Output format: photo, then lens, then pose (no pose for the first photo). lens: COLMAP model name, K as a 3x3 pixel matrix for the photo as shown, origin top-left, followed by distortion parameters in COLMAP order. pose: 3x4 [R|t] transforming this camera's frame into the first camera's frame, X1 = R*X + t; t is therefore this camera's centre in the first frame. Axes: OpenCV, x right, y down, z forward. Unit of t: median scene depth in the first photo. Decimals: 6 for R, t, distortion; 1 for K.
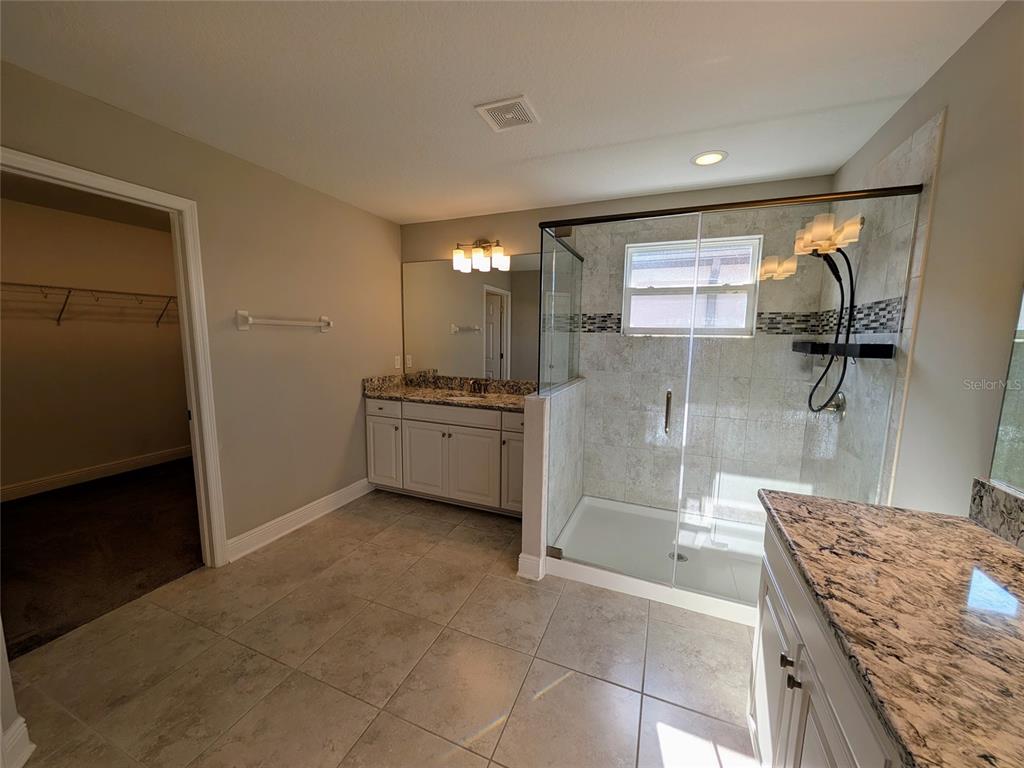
lens RADIAL K [[384.9, 0, 514.0], [0, 384.9, 384.9], [0, 0, 1]] dist [0.001190, -0.000483]
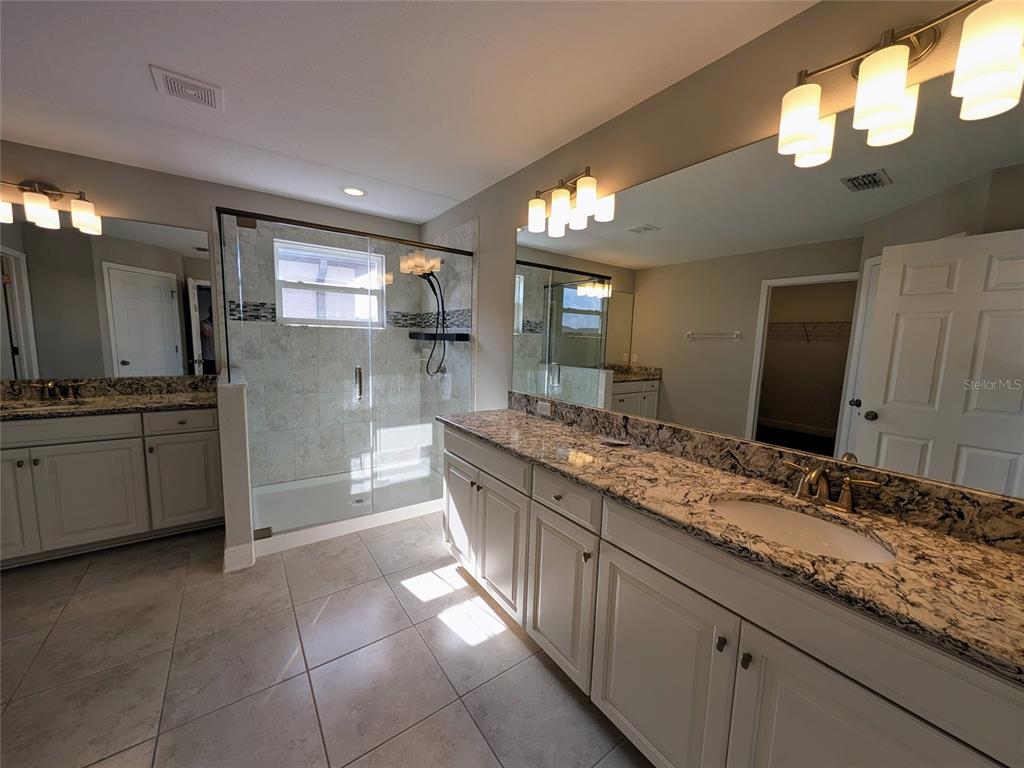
lens RADIAL K [[384.9, 0, 514.8], [0, 384.9, 382.5], [0, 0, 1]] dist [0.001190, -0.000483]
pose [[0.524378, -0.095430, 0.846121, -0.334025], [0.086688, 0.994520, 0.058443, 0.027891], [-0.847061, 0.042702, 0.529777, -0.119464]]
